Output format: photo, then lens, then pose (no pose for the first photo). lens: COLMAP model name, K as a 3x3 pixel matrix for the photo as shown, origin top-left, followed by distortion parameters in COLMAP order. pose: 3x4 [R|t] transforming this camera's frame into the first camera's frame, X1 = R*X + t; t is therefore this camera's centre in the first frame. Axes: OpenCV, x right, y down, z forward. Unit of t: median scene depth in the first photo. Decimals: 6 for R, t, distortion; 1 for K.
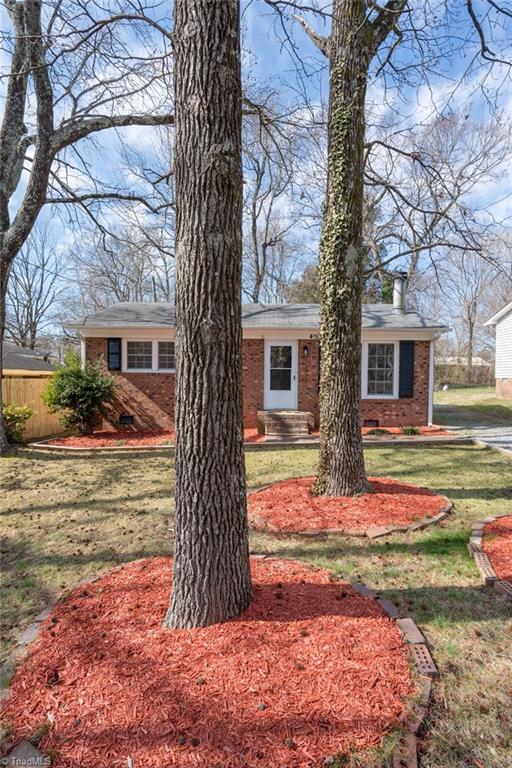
lens RADIAL K [[346.2, 0, 266.1], [0, 346.2, 391.4], [0, 0, 1]] dist [-0.000372, 0.000041]
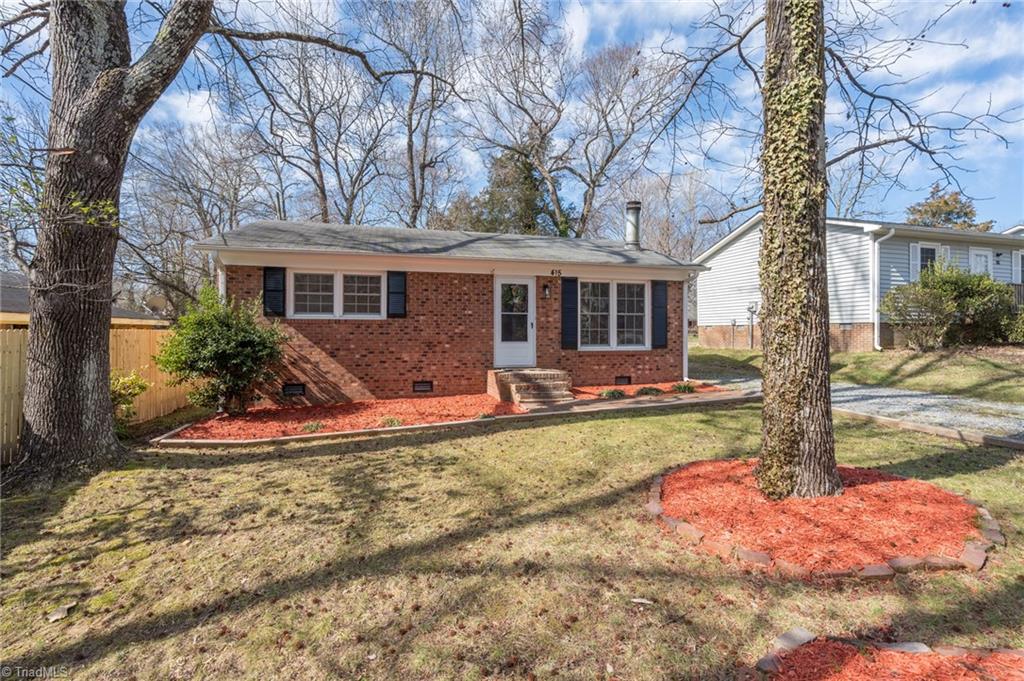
lens RADIAL K [[398.5, 0, 475.4], [0, 398.5, 325.5], [0, 0, 1]] dist [-0.001395, 0.000060]
pose [[0.970463, -0.005105, 0.241195, -0.278372], [0.016638, 0.998812, -0.045803, -0.000161], [-0.240675, 0.048463, 0.969395, 0.186666]]
